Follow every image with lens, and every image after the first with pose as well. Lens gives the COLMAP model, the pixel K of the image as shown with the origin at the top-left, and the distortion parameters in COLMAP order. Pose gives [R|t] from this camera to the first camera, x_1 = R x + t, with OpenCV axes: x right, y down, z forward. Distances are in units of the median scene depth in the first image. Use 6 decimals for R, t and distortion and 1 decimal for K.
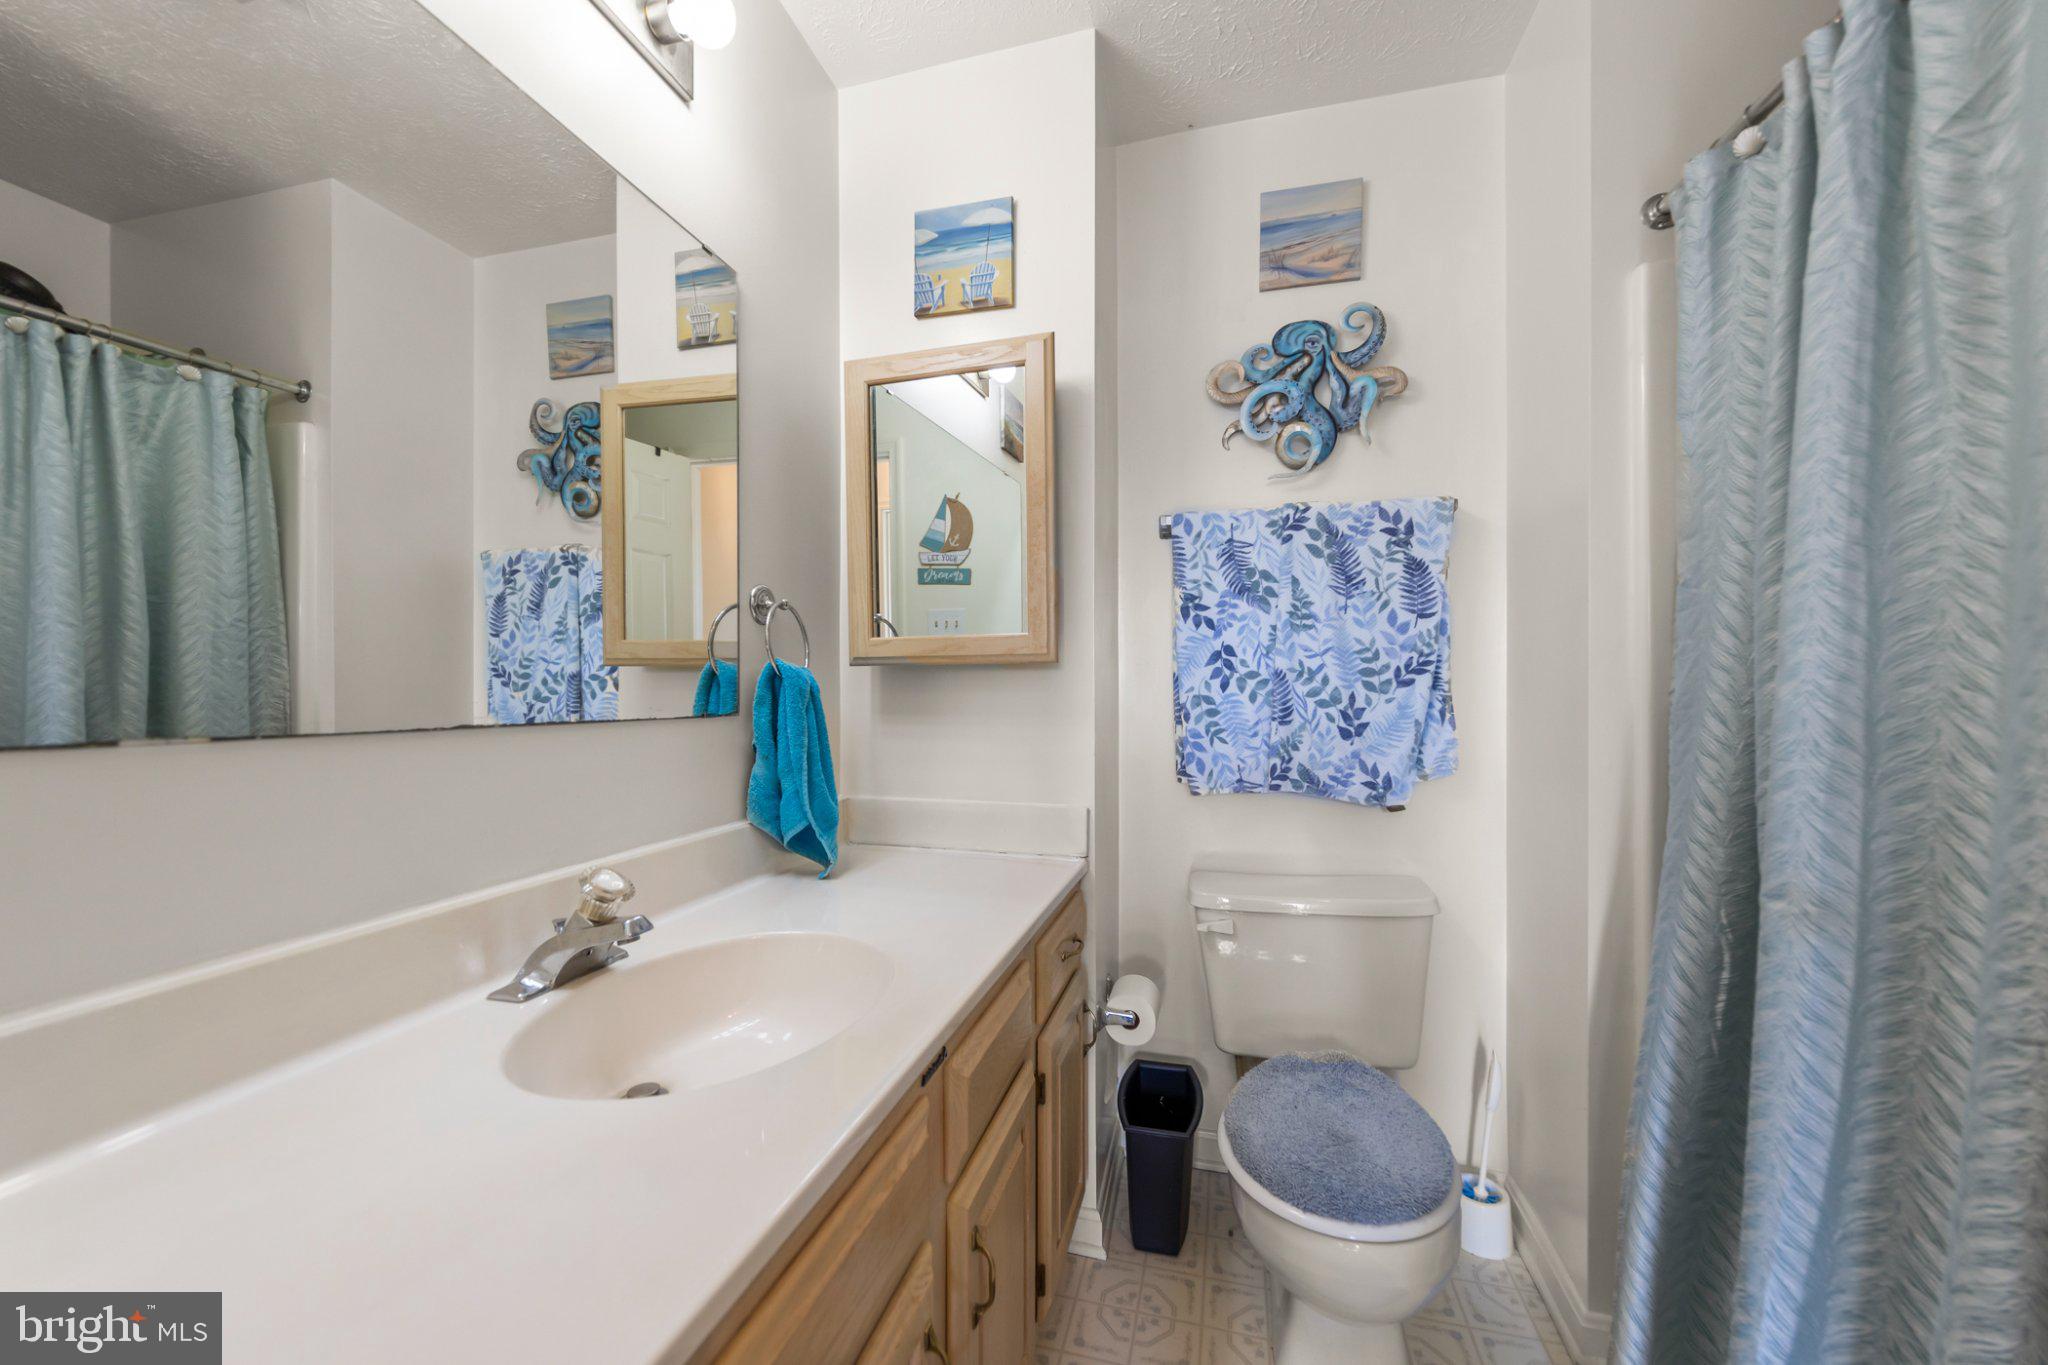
lens RADIAL K [[785.2, 0, 1028.9], [0, 785.2, 689.5], [0, 0, 1]] dist [-0.000194, -0.000011]
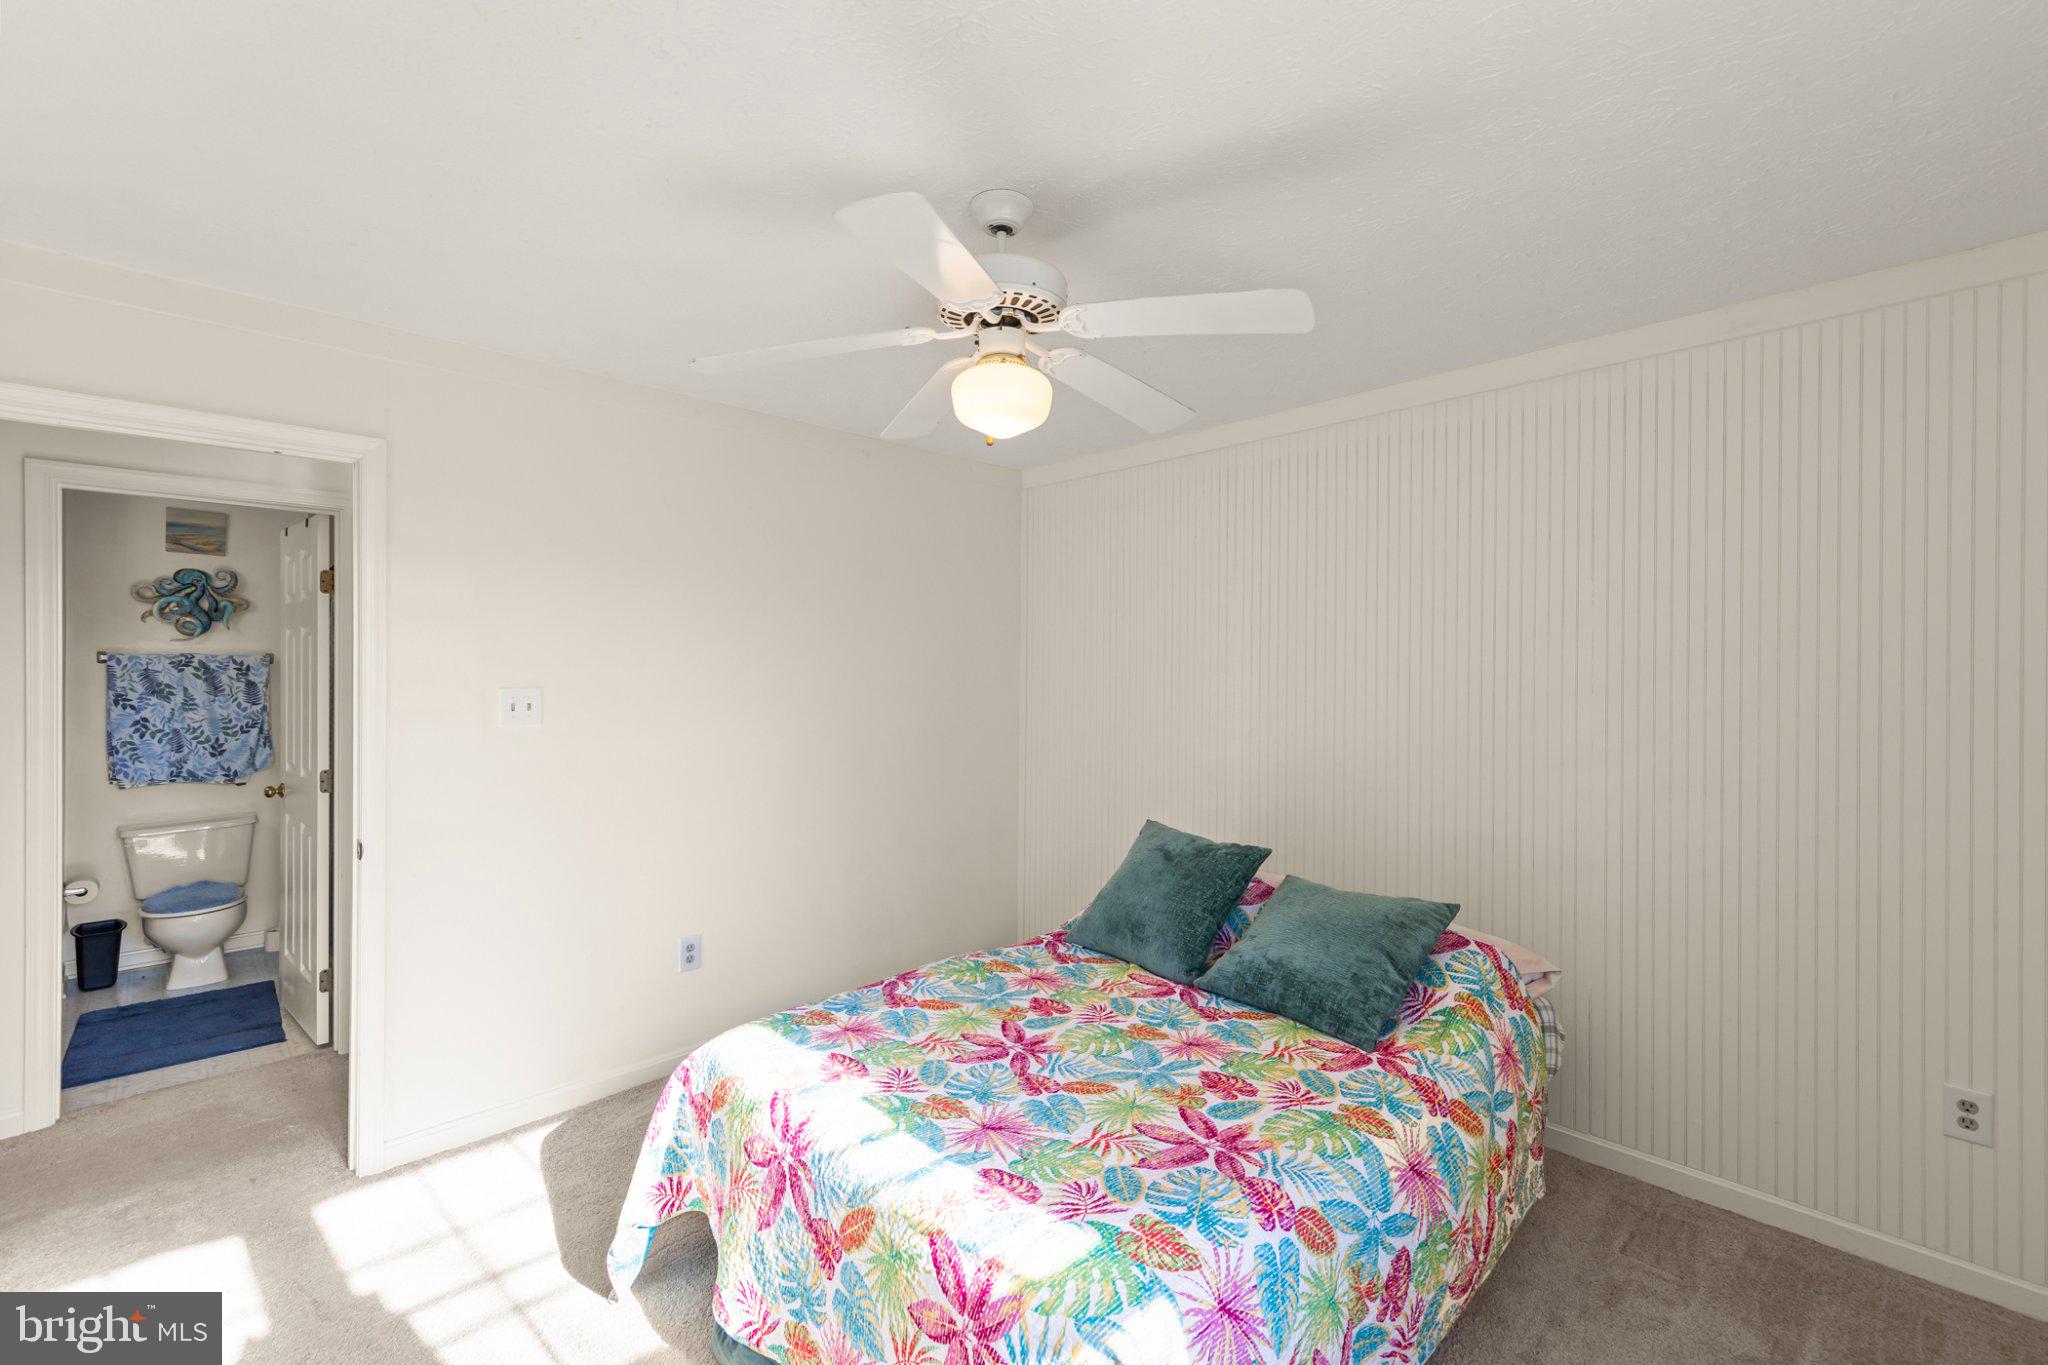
lens RADIAL K [[879.4, 0, 1024.7], [0, 879.4, 672.2], [0, 0, 1]] dist [0.008292, 0.000067]
pose [[0.510056, 0.004402, 0.860130, -0.613539], [0.000961, 0.999983, -0.005688, -0.165779], [-0.860141, 0.003728, 0.510043, -2.341896]]
